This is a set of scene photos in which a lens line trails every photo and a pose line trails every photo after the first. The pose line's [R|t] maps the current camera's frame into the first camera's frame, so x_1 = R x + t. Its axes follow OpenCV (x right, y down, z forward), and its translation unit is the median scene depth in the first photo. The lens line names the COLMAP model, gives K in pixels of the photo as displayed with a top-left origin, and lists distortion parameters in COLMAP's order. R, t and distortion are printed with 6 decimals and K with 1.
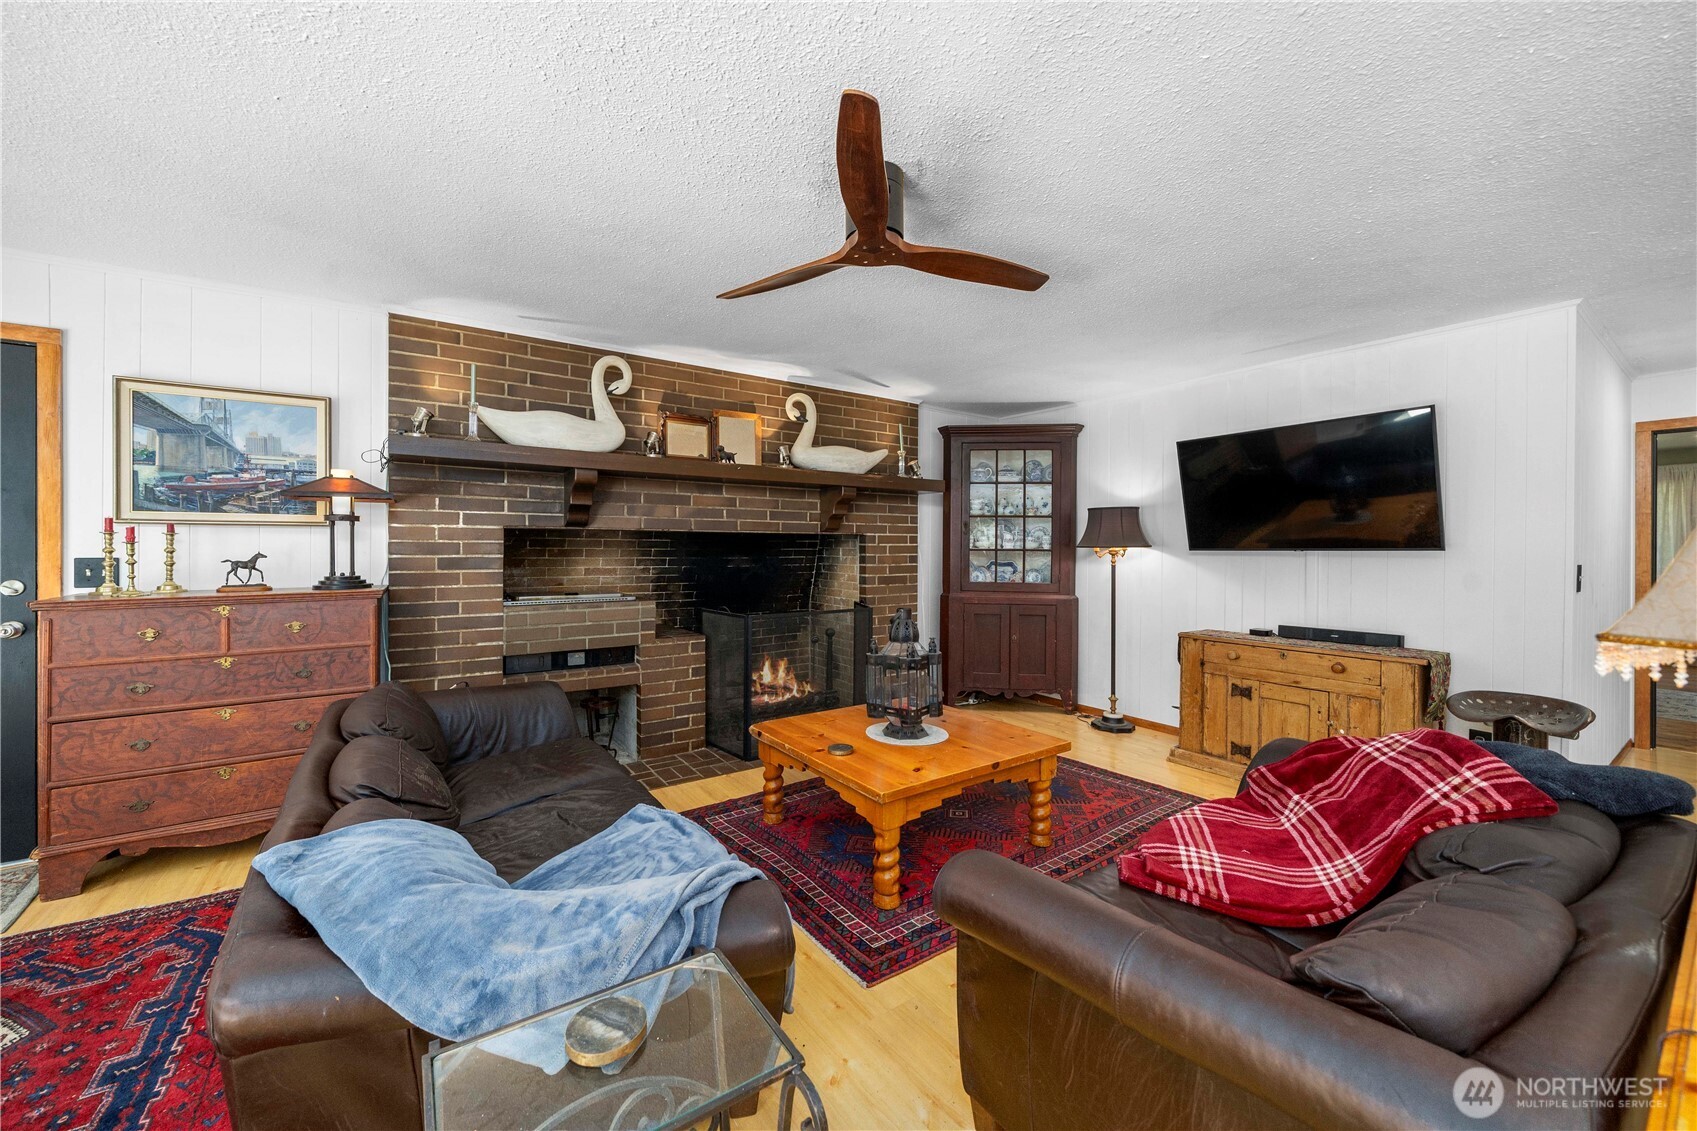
lens RADIAL K [[633.2, 0, 844.2], [0, 633.2, 548.0], [0, 0, 1]] dist [-0.001526, -0.000203]
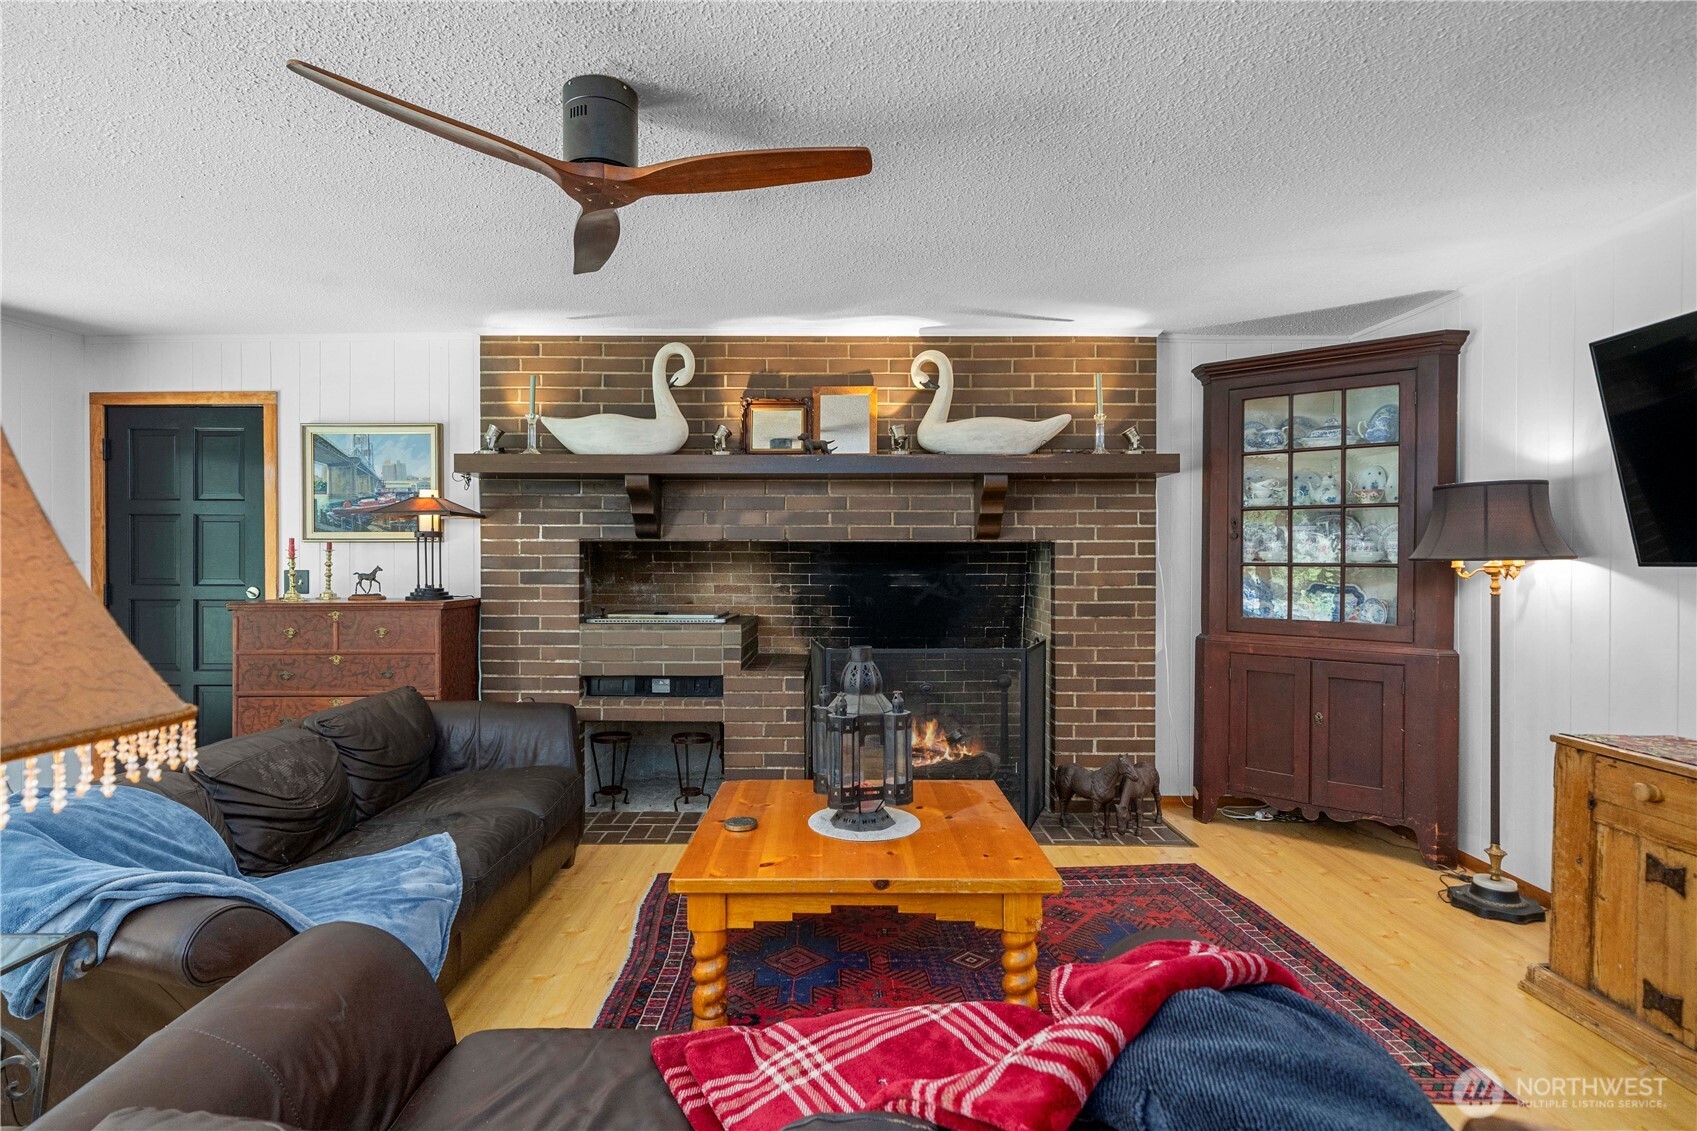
lens RADIAL K [[855.0, 0, 848.5], [0, 855.0, 565.5], [0, 0, 1]] dist [0.004165, 0.000632]
pose [[0.825537, 0.001759, -0.564345, 0.489446], [0.000806, 0.999990, 0.004295, -0.000068], [0.564347, -0.004000, 0.825528, 0.154109]]
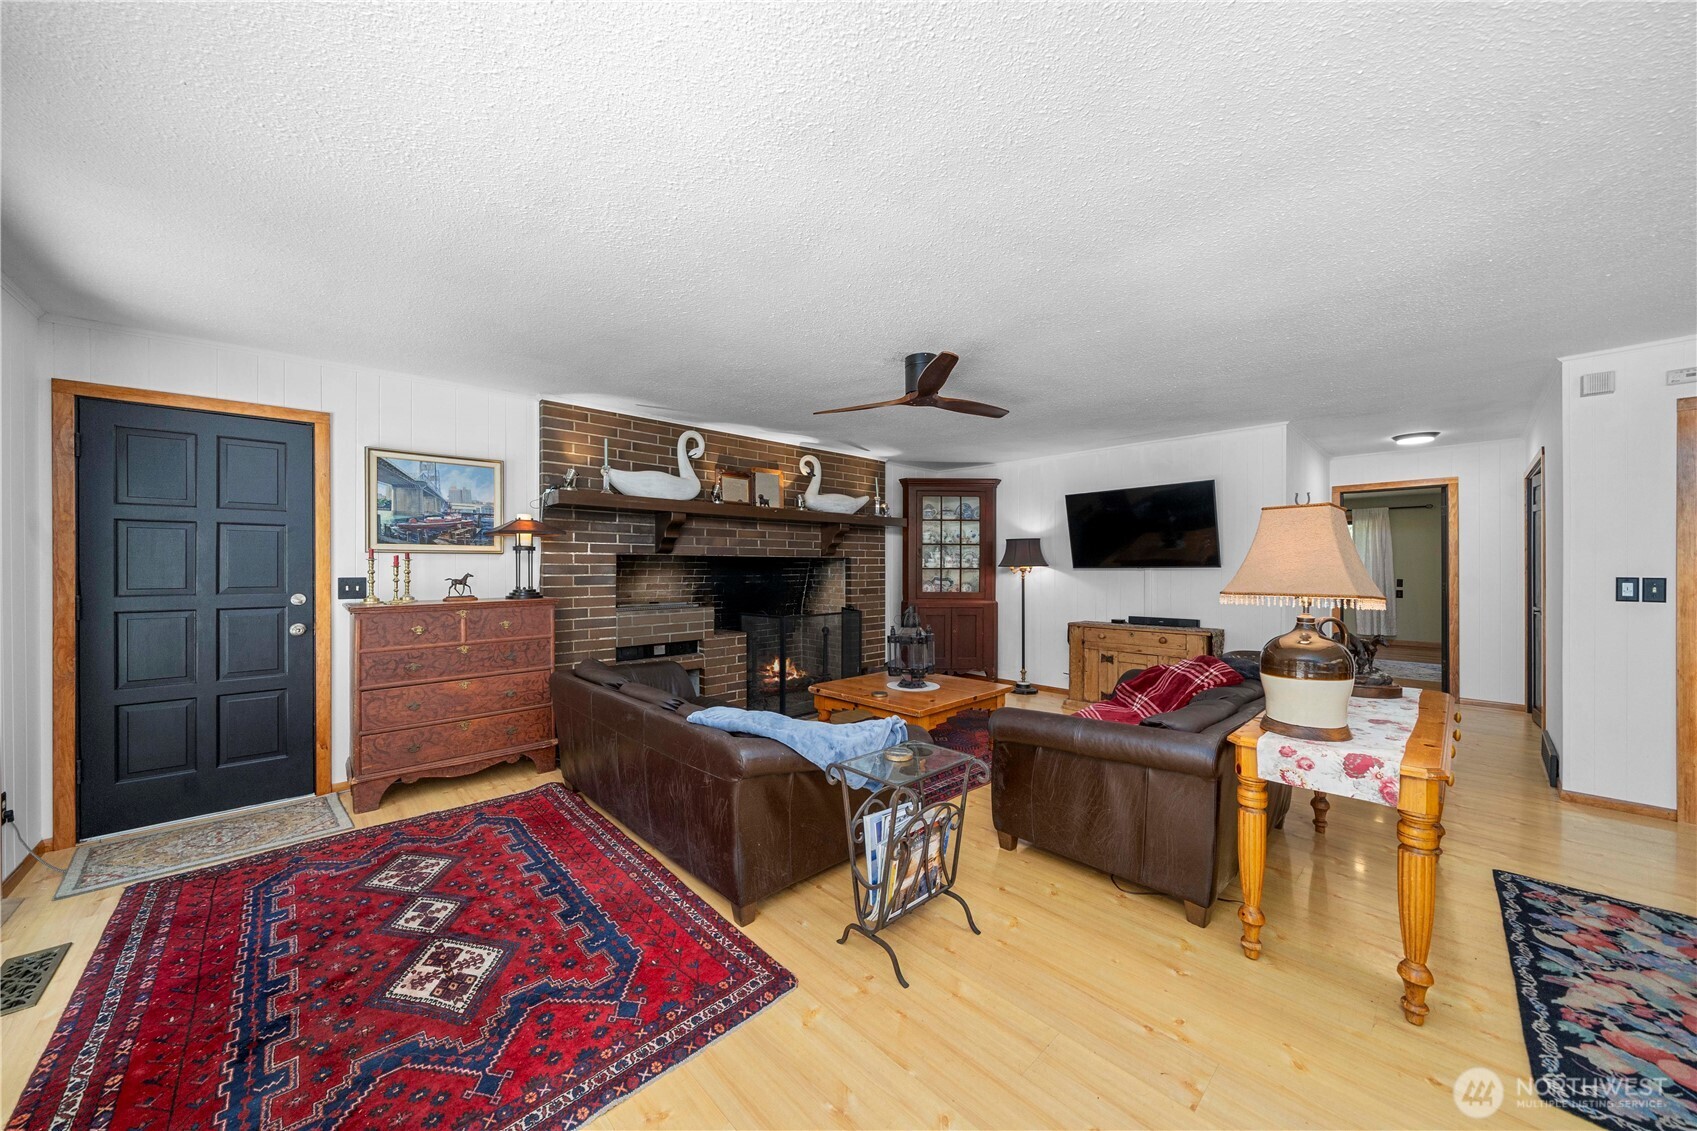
lens RADIAL K [[581.4, 0, 848.5], [0, 581.4, 565.5], [0, 0, 1]] dist [-0.000849, -0.000051]
pose [[0.987648, -0.004463, 0.156624, -0.220788], [0.005009, 0.999983, -0.003091, -0.001019], [-0.156607, 0.003837, 0.987654, -0.309124]]
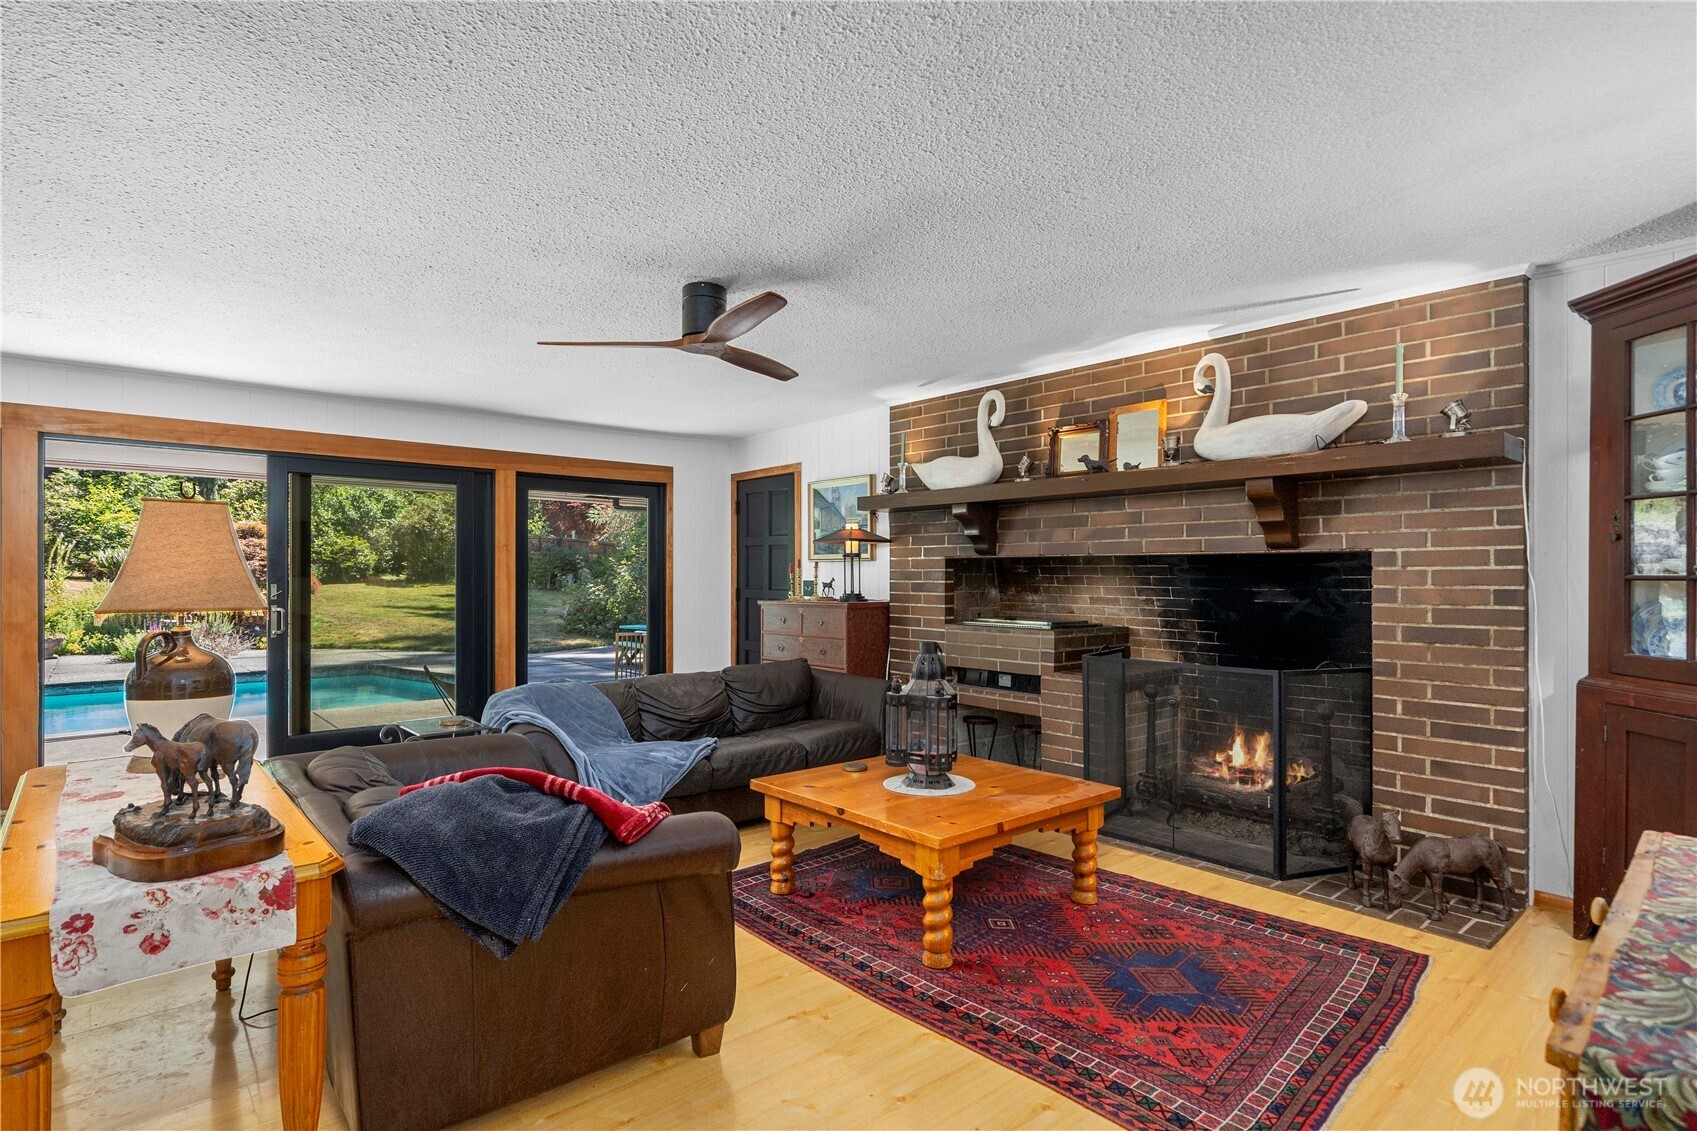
lens RADIAL K [[869.2, 0, 841.2], [0, 869.2, 573.8], [0, 0, 1]] dist [0.002197, 0.000341]
pose [[0.111924, -0.004015, -0.993709, 1.002489], [-0.001749, 0.999989, -0.004237, 0.004668], [0.993715, 0.002212, 0.111916, 0.580162]]
